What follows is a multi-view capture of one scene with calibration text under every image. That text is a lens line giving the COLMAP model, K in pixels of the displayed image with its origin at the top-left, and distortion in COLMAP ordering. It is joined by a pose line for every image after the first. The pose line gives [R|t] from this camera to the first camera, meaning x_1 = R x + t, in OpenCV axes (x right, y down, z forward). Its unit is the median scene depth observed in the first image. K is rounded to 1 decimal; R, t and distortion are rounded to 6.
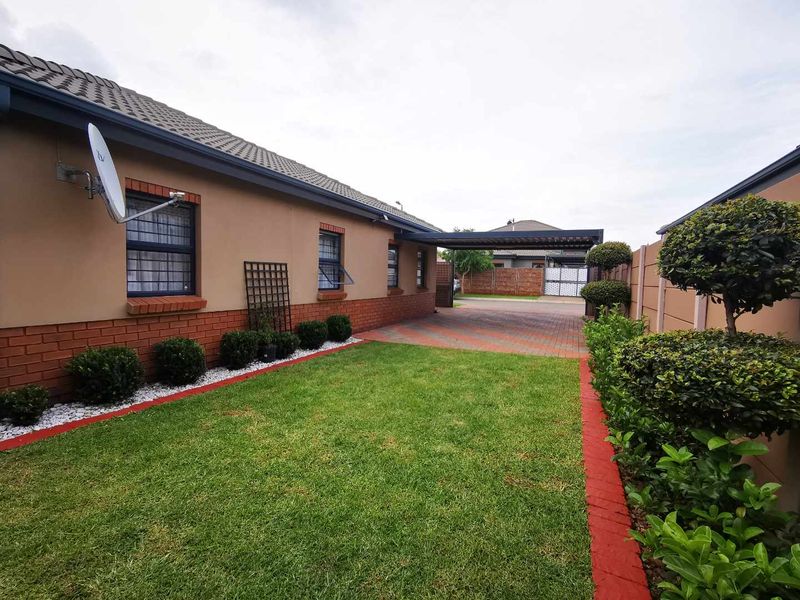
lens RADIAL K [[367.2, 0, 405.8], [0, 367.2, 296.0], [0, 0, 1]] dist [0.015980, -0.000478]
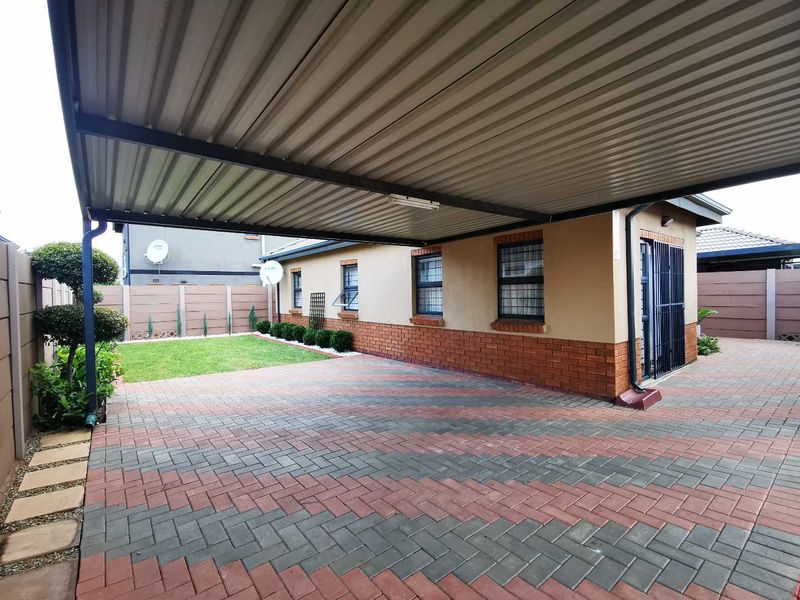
lens RADIAL K [[367.2, 0, 405.8], [0, 367.2, 296.0], [0, 0, 1]] dist [0.015980, -0.000478]
pose [[-0.439891, -0.026202, -0.897669, 0.885460], [-0.055067, 0.998480, -0.002160, -0.077948], [0.896361, 0.048482, -0.440665, 1.816394]]
